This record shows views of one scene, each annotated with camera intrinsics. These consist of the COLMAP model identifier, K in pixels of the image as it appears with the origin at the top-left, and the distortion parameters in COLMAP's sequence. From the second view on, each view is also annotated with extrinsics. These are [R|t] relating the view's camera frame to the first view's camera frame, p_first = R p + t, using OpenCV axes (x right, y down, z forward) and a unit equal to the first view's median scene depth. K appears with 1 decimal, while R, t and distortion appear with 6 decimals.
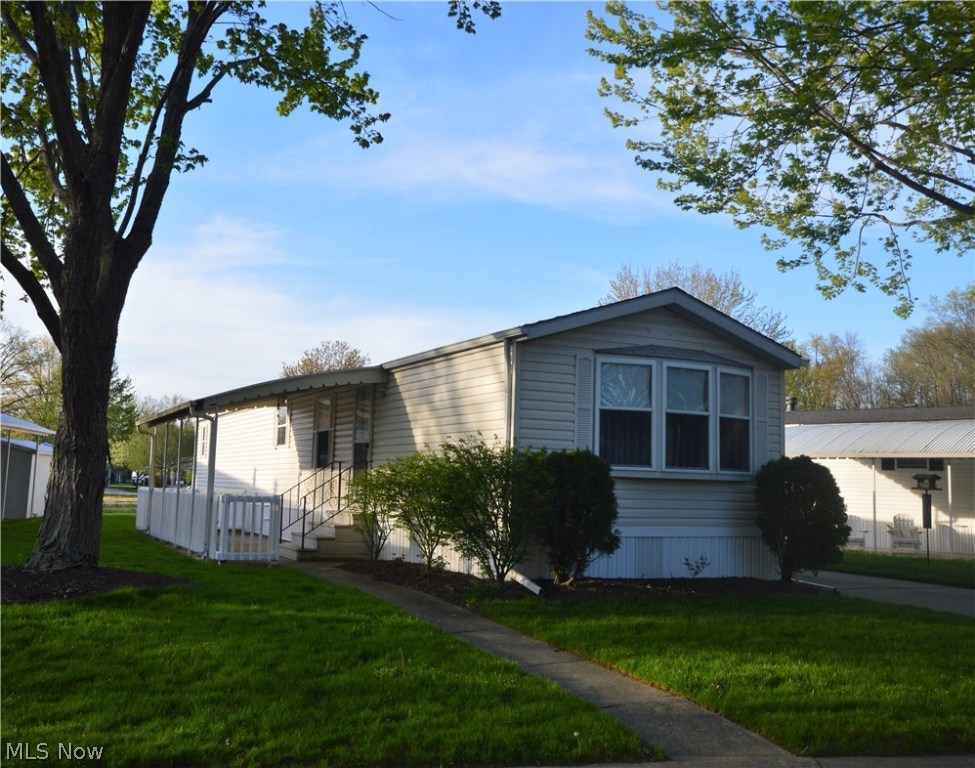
lens RADIAL K [[948.7, 0, 487.5], [0, 948.7, 384.0], [0, 0, 1]] dist [0.045191, 0.002775]
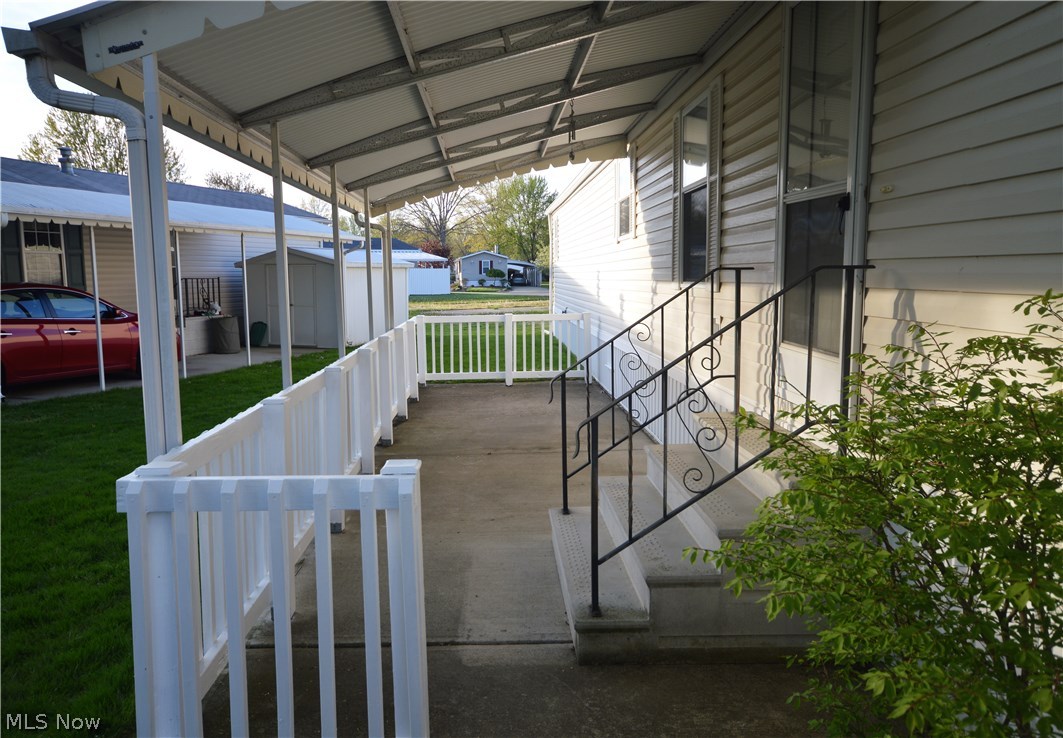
lens RADIAL K [[773.3, 0, 531.5], [0, 773.3, 369.0], [0, 0, 1]] dist [-0.000681, -0.000113]
pose [[0.914729, 0.016077, -0.403748, -0.106454], [0.074557, 0.975336, 0.207752, 0.052668], [0.397130, -0.220139, 0.890970, 0.691207]]
